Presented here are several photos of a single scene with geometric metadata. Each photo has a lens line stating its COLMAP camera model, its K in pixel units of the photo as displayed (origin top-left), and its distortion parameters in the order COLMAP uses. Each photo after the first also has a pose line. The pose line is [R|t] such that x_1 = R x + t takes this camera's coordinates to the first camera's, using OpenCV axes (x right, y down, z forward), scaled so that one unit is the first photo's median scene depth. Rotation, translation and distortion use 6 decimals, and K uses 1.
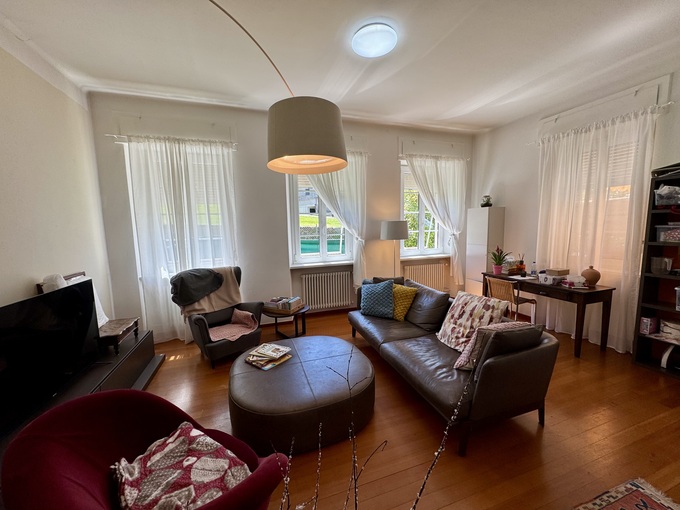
lens RADIAL K [[269.9, 0, 340.0], [0, 269.9, 255.0], [0, 0, 1]] dist [-0.001269, 0.000272]
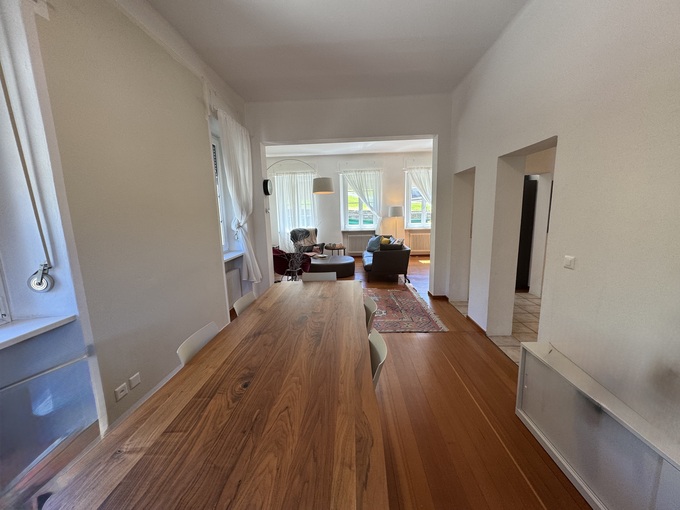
lens RADIAL K [[269.9, 0, 340.0], [0, 269.9, 255.0], [0, 0, 1]] dist [-0.001269, 0.000272]
pose [[0.931038, 0.057651, -0.360341, 0.596392], [-0.033989, 0.996849, 0.071667, 0.094076], [0.363337, -0.054477, 0.930064, -0.974070]]
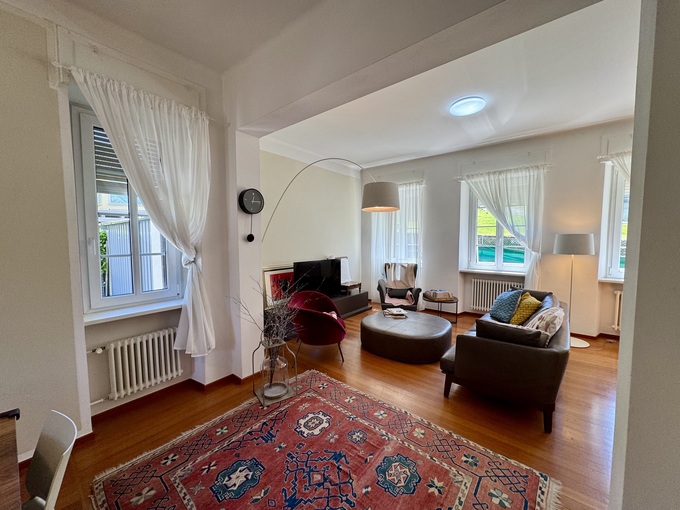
lens RADIAL K [[269.9, 0, 340.0], [0, 269.9, 255.0], [0, 0, 1]] dist [-0.001269, 0.000272]
pose [[0.536750, 0.076086, -0.840304, 0.620185], [-0.097073, 0.994881, 0.028076, -0.006535], [0.838138, 0.066501, 0.541388, -0.157735]]
